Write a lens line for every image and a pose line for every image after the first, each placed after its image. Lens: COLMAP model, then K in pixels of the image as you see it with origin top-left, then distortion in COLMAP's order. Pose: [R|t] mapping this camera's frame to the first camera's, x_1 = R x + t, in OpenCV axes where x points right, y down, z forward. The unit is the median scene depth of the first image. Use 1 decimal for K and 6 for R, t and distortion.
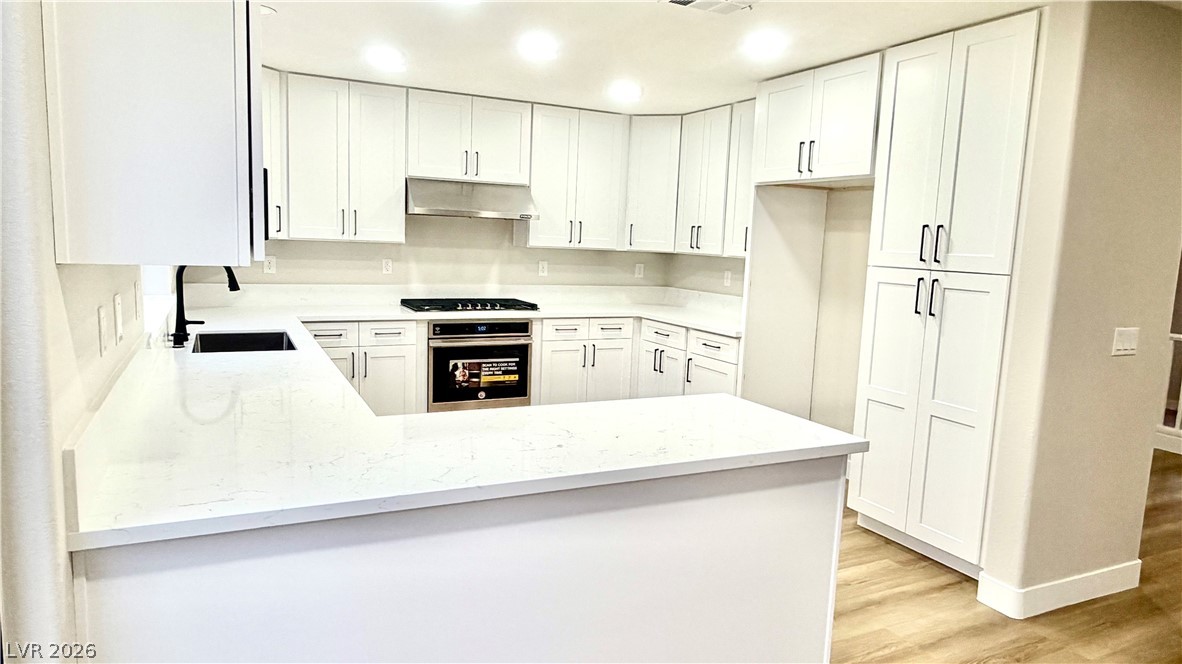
lens RADIAL K [[748.2, 0, 591.0], [0, 748.2, 332.0], [0, 0, 1]] dist [-0.001437, -0.000759]
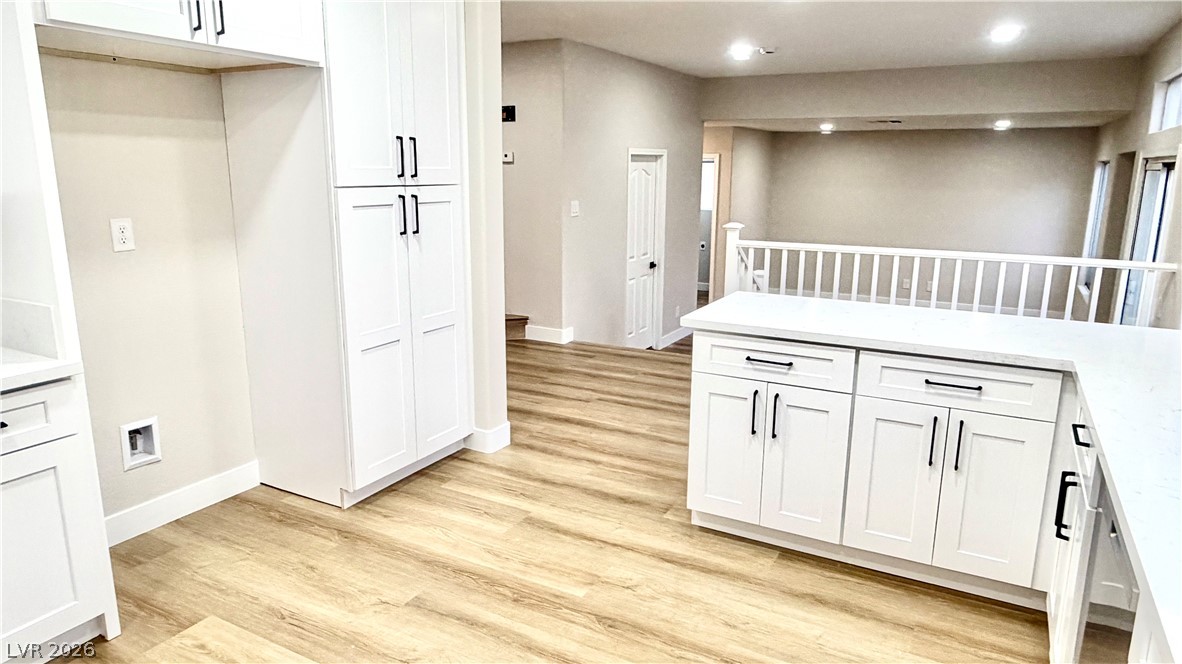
lens RADIAL K [[748.2, 0, 591.0], [0, 748.2, 332.0], [0, 0, 1]] dist [-0.001437, -0.000759]
pose [[-0.574372, -0.219927, 0.788498, -0.303536], [0.070769, 0.946287, 0.315488, -0.124897], [-0.815530, 0.237008, -0.527957, 0.890081]]
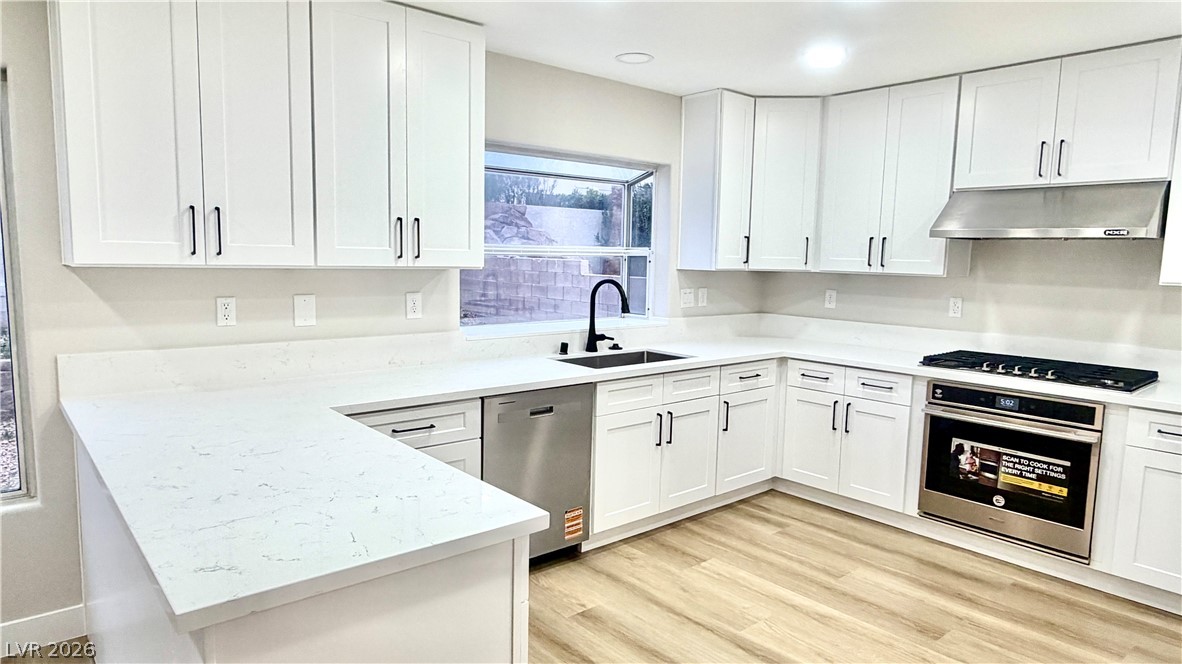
lens RADIAL K [[712.8, 0, 592.5], [0, 712.8, 334.6], [0, 0, 1]] dist [-0.001931, -0.000424]
pose [[0.242360, 0.073410, -0.967405, 0.379431], [-0.132210, 0.990330, 0.042027, -0.042978], [0.961136, 0.117715, 0.249722, 0.478483]]
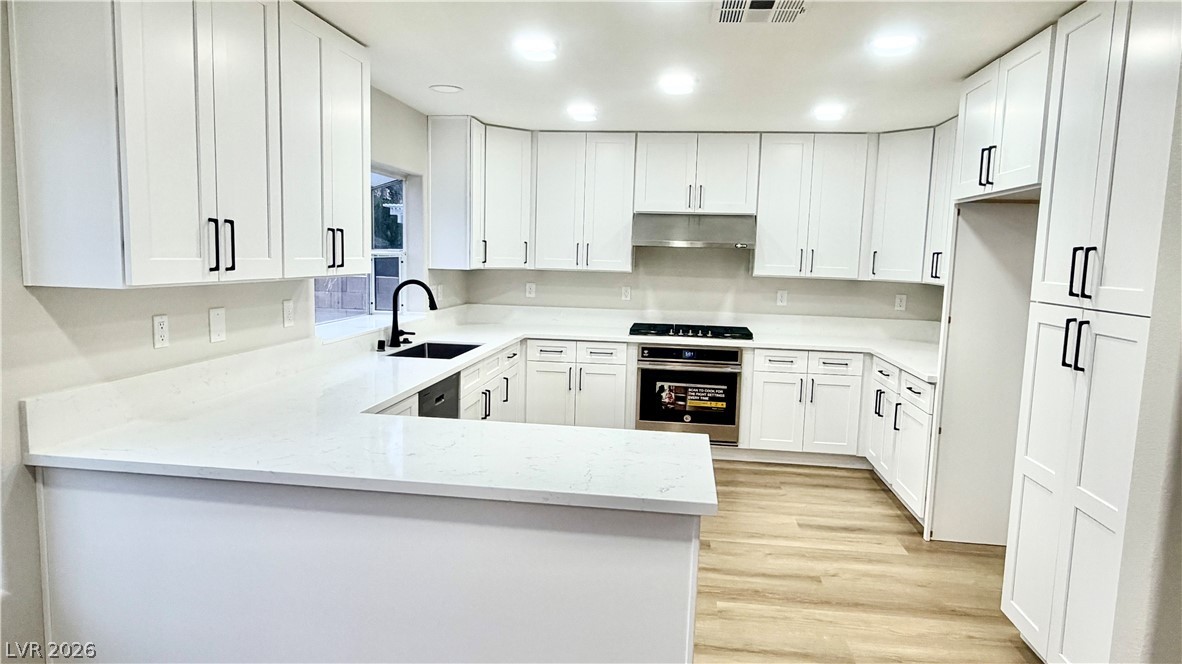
lens RADIAL K [[714.7, 0, 590.0], [0, 714.7, 328.6], [0, 0, 1]] dist [-0.000047, -0.000249]
pose [[0.827805, 0.042878, -0.559374, 0.295121], [-0.064887, 0.997701, -0.019547, -0.011817], [0.557250, 0.052477, 0.828685, 0.099343]]
